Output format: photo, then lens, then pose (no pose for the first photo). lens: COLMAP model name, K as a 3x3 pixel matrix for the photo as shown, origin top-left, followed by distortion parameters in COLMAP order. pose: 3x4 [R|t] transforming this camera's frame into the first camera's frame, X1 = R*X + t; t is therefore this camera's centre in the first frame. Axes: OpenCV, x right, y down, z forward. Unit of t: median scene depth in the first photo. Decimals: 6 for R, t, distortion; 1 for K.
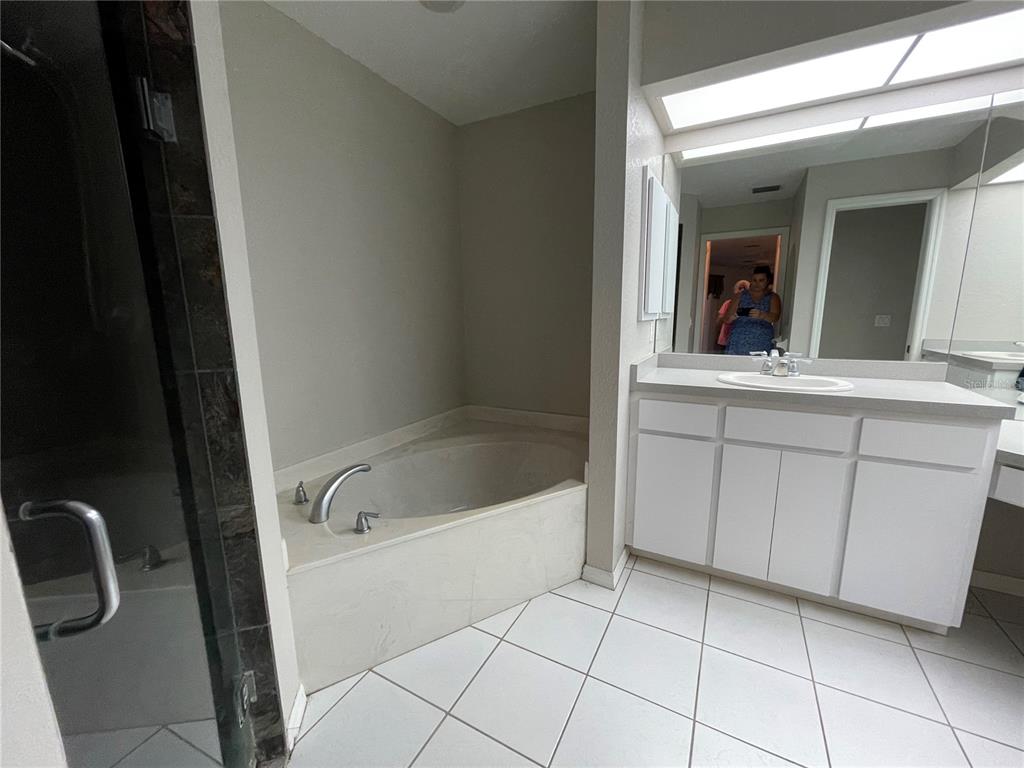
lens RADIAL K [[412.9, 0, 508.8], [0, 412.9, 385.6], [0, 0, 1]] dist [-0.000659, 0.000172]
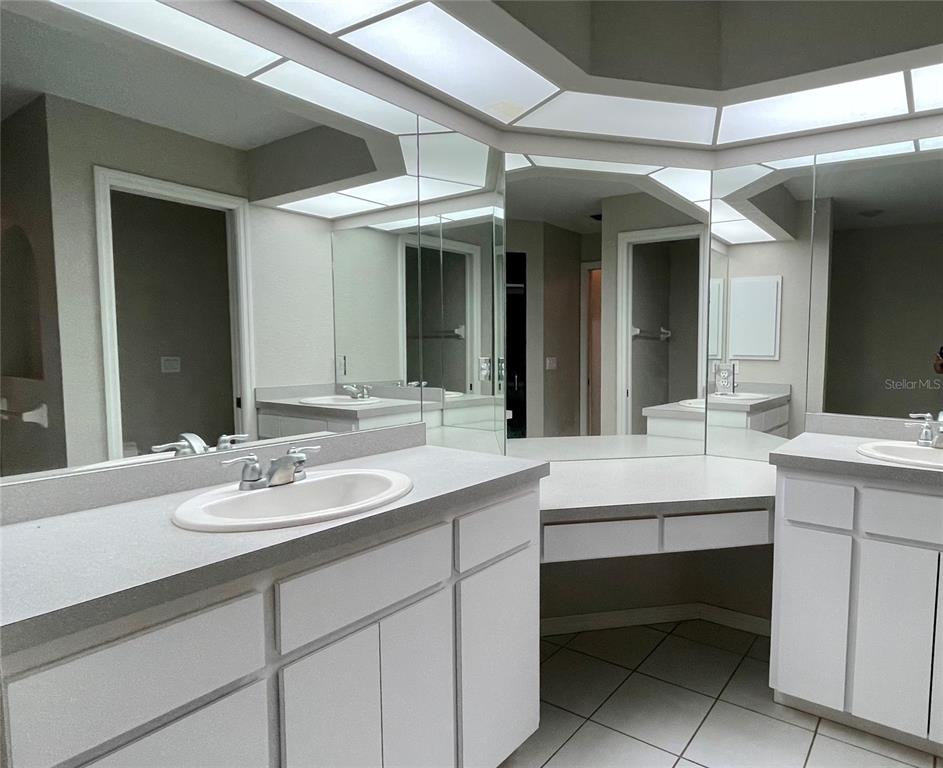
lens RADIAL K [[570.9, 0, 471.5], [0, 570.9, 384.0], [0, 0, 1]] dist [0.004196, 0.001682]
pose [[0.052854, -0.071984, 0.996004, -0.043552], [0.169187, 0.983625, 0.062111, -0.141278], [-0.984166, 0.165228, 0.064167, 0.635954]]
